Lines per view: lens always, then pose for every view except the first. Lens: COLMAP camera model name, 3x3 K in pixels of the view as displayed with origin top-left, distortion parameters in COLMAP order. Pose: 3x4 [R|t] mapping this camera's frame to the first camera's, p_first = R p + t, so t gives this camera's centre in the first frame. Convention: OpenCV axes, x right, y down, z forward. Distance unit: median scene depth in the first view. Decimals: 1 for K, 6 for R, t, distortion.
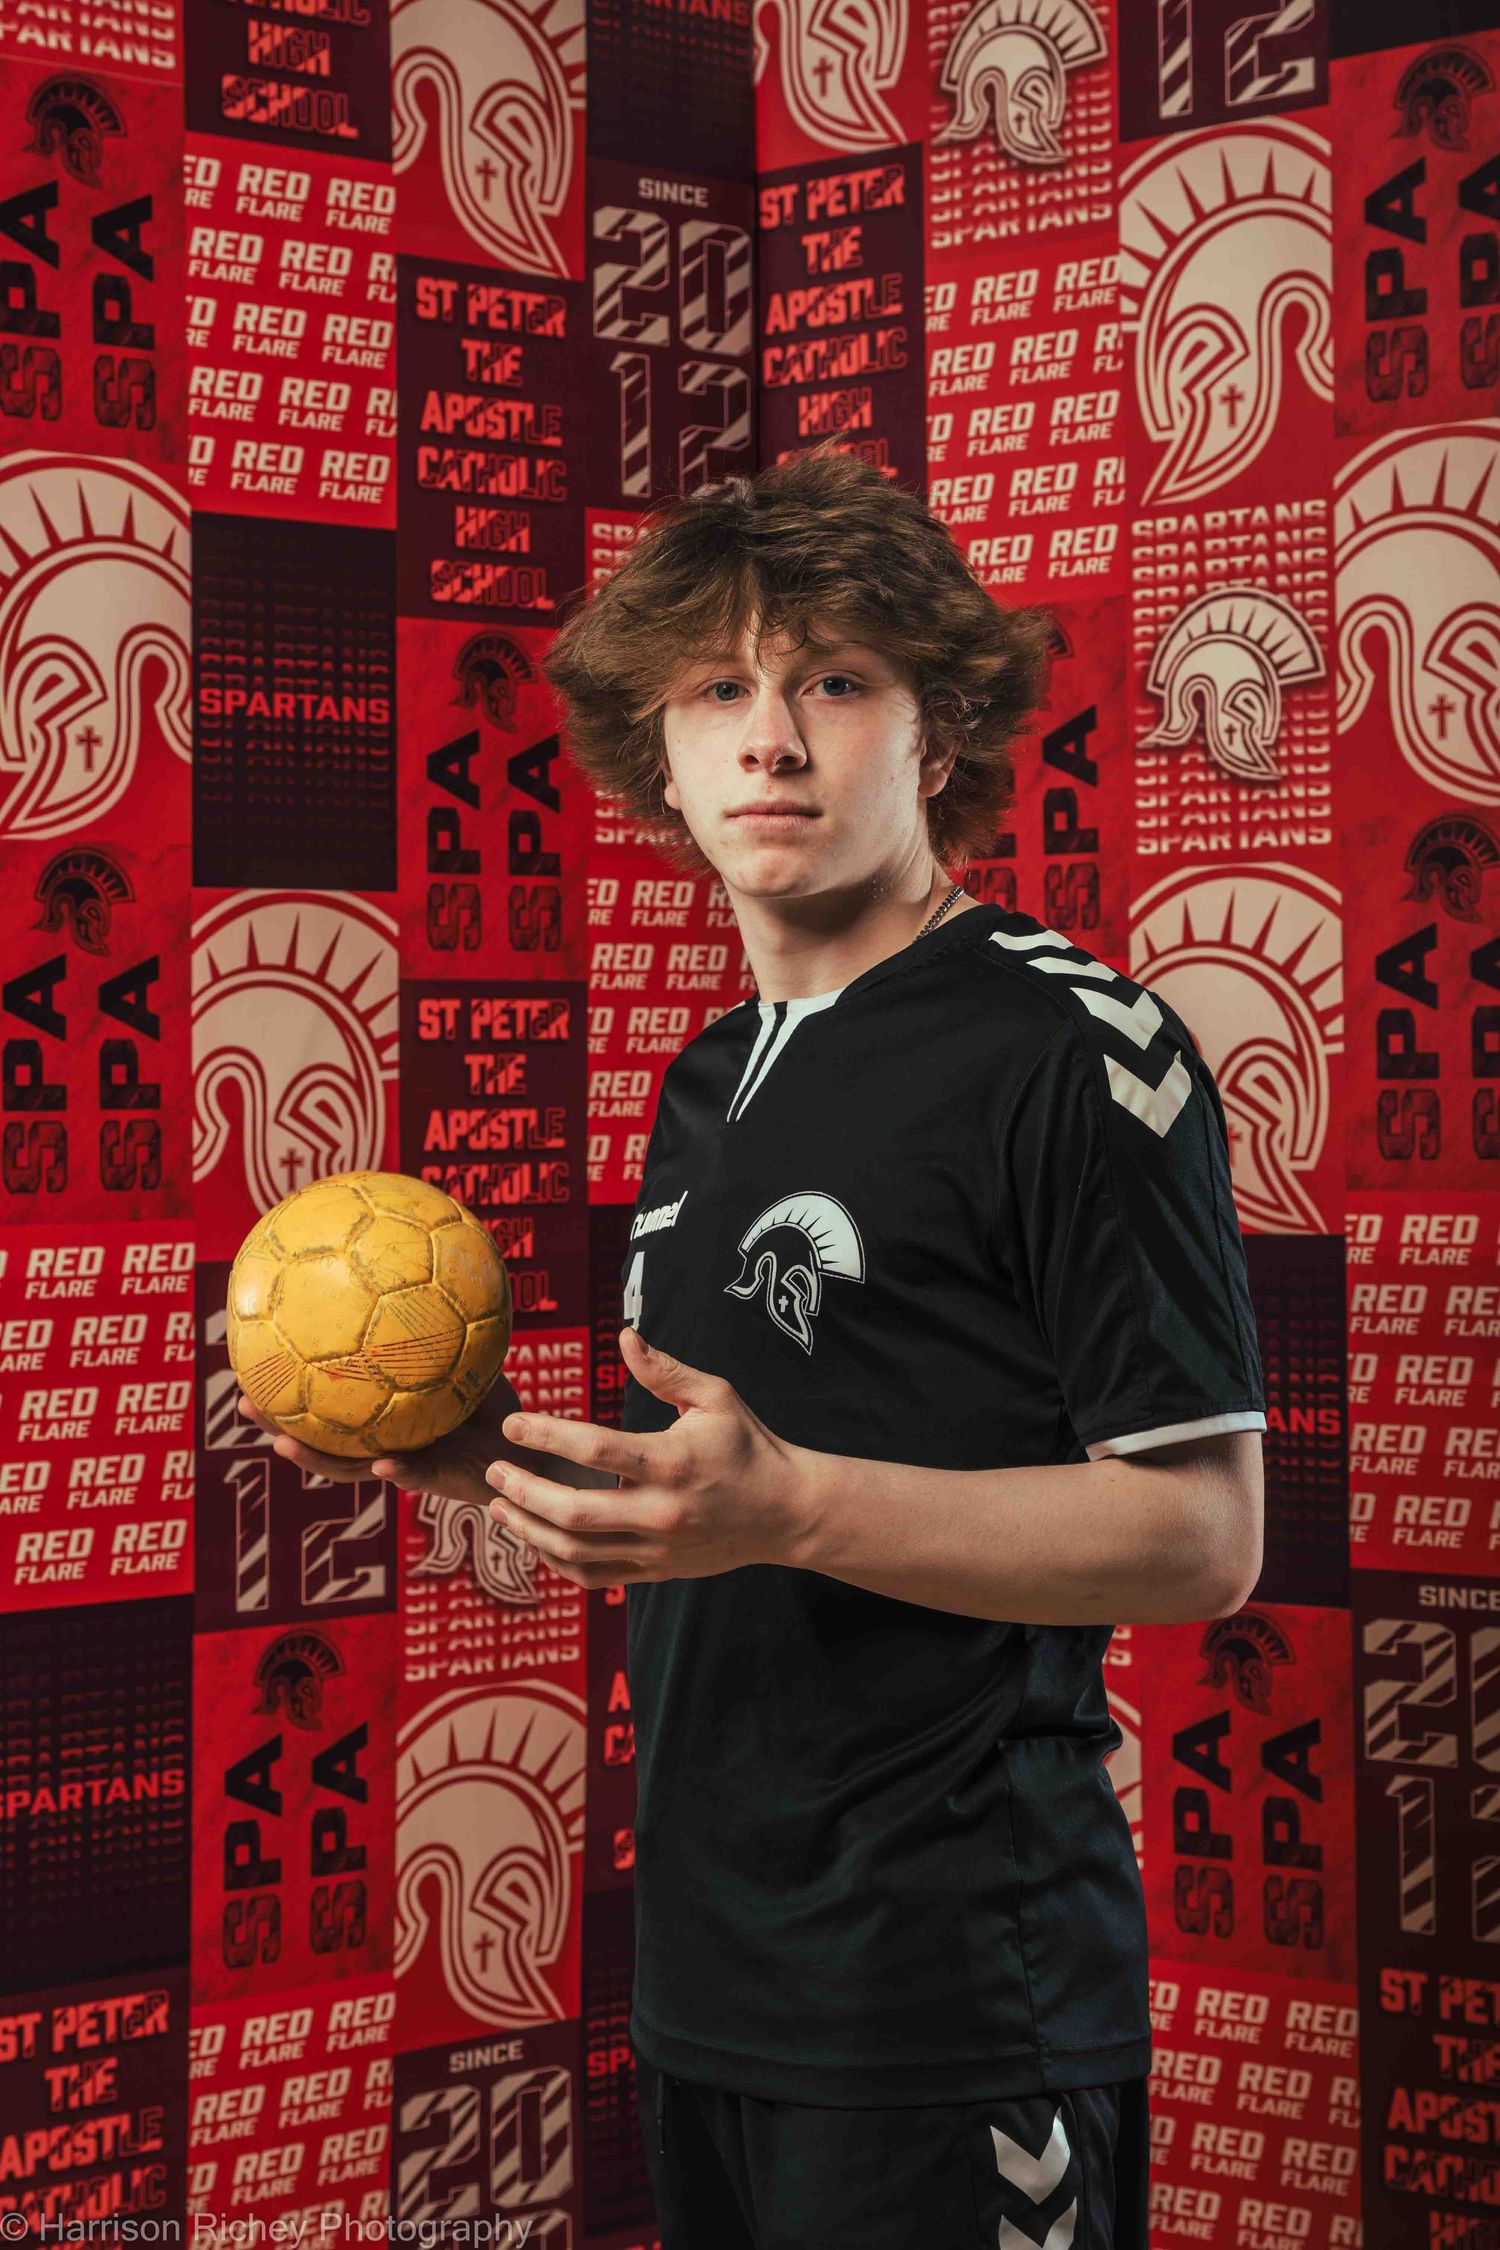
lens RADIAL K [[4164.1, 0, 742.2], [0, 4164.1, 1131.7], [0, 0, 1]] dist [0.010323, 0.067605]
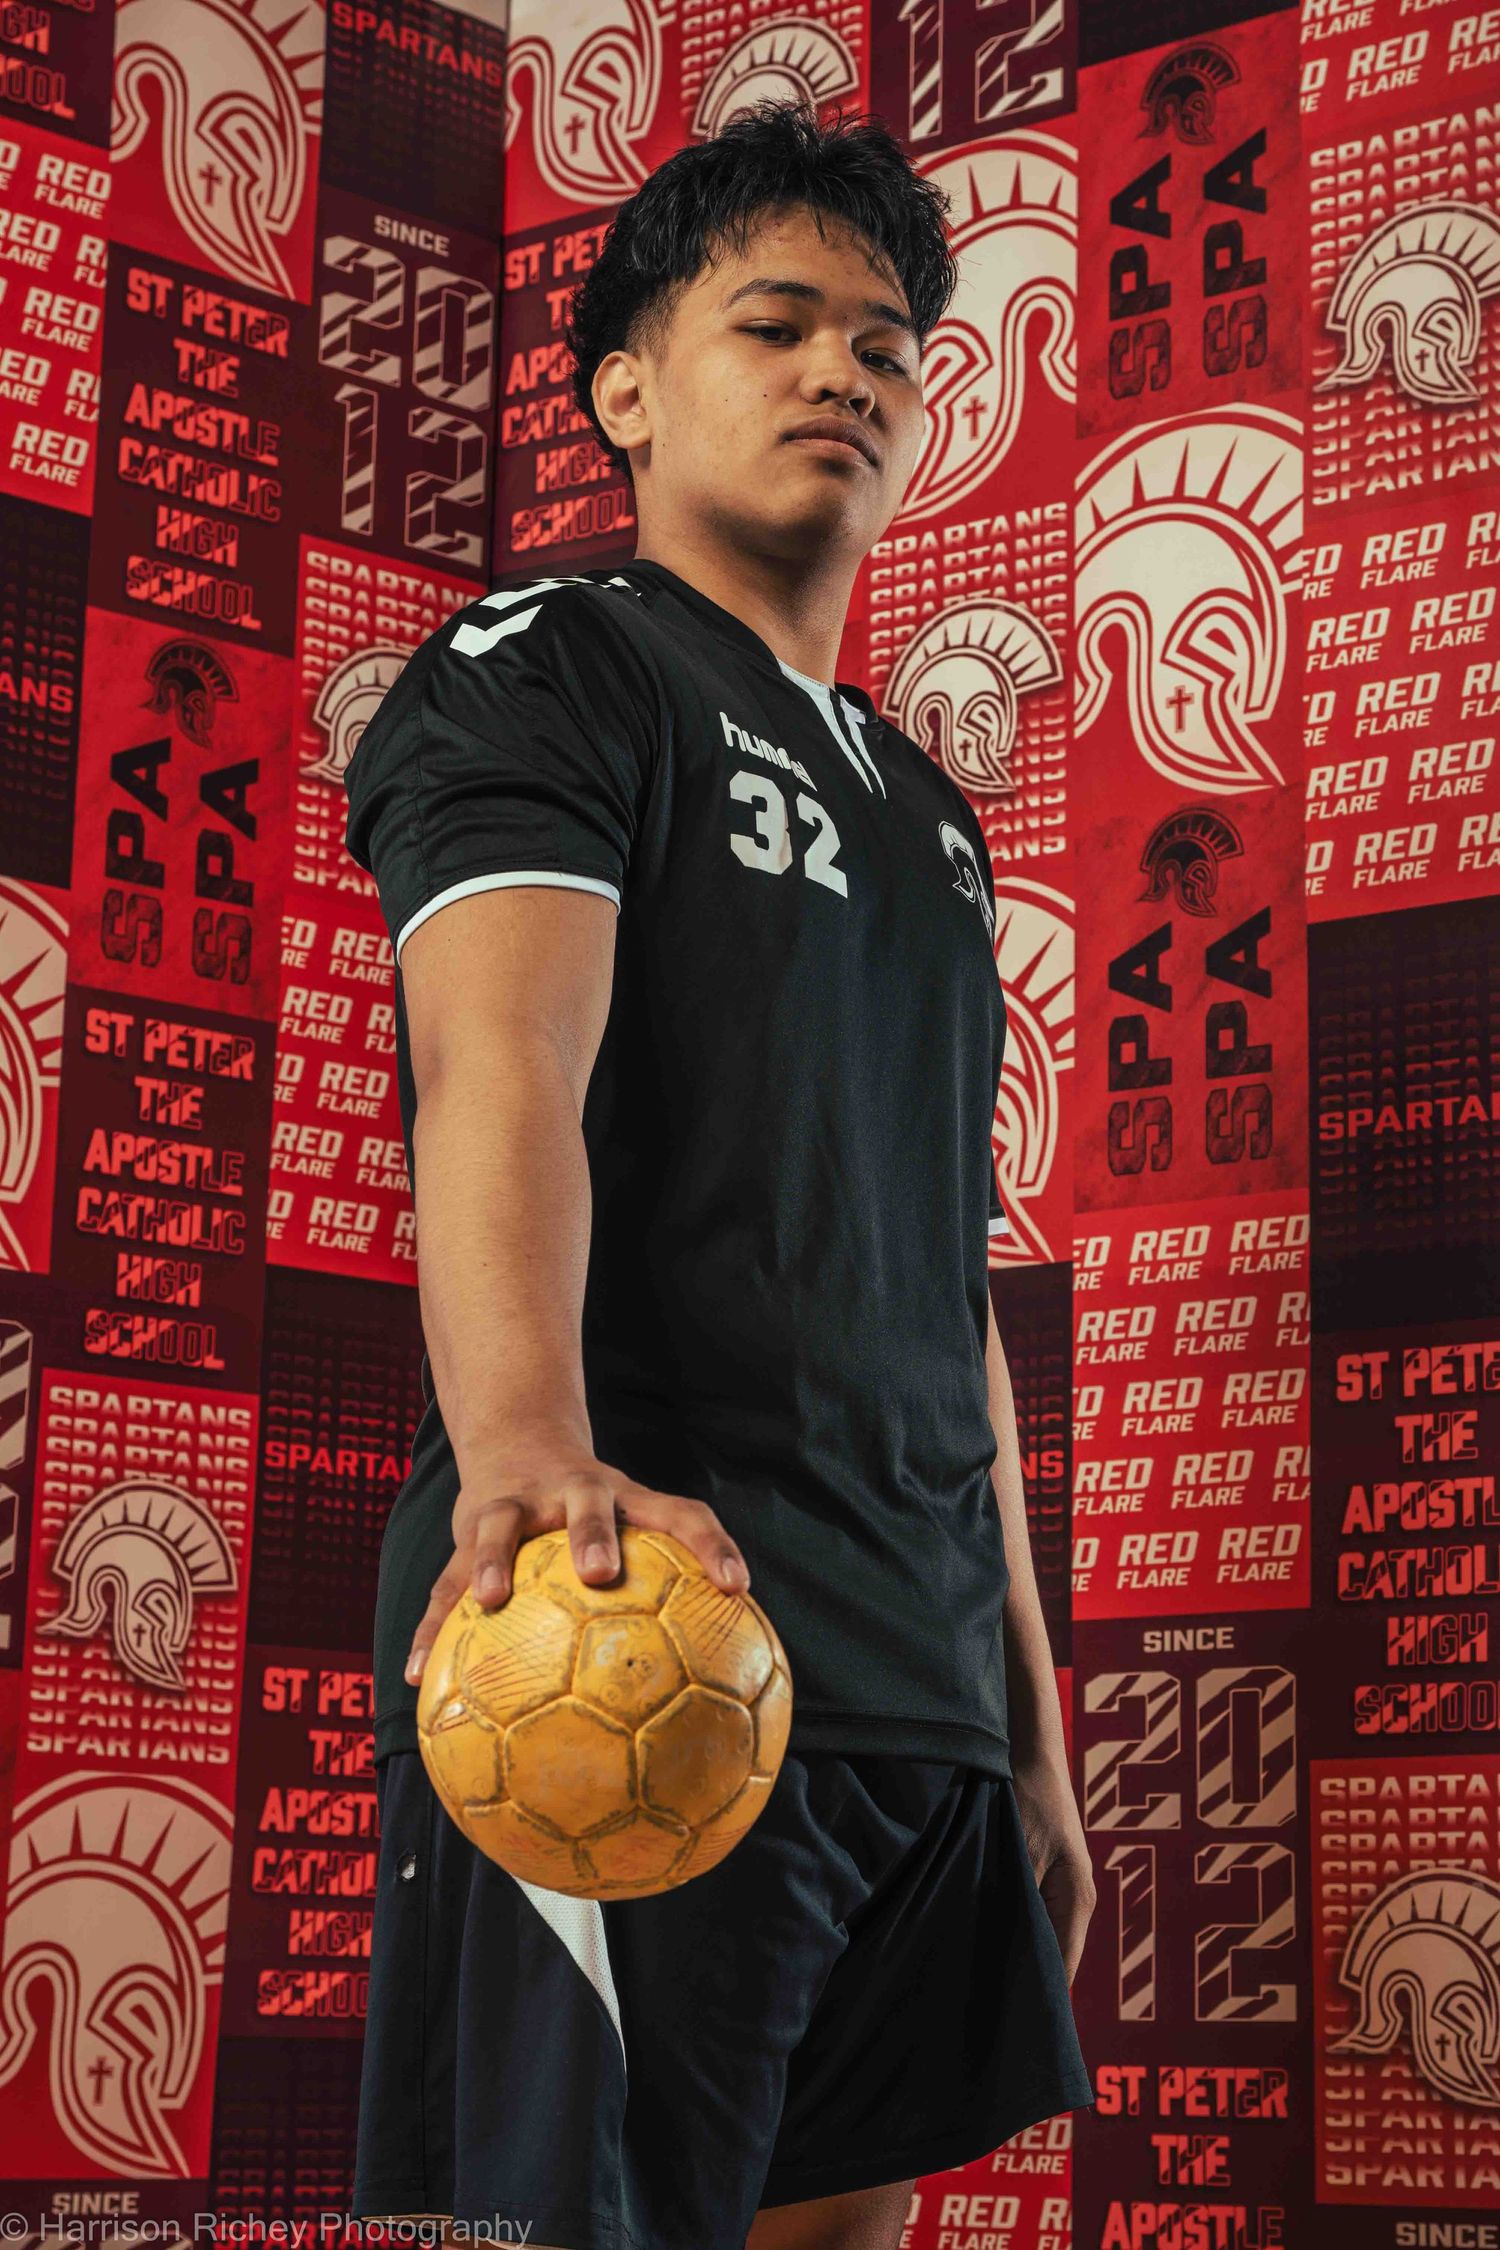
lens RADIAL K [[4772.6, 0, 777.9], [0, 4772.6, 1123.7], [0, 0, 1]] dist [0.033815, 0.011831]
pose [[0.999132, 0.035867, 0.021208, 0.054702], [-0.030870, 0.979022, -0.201401, 0.204827], [-0.027986, 0.200571, 0.979279, -0.038772]]
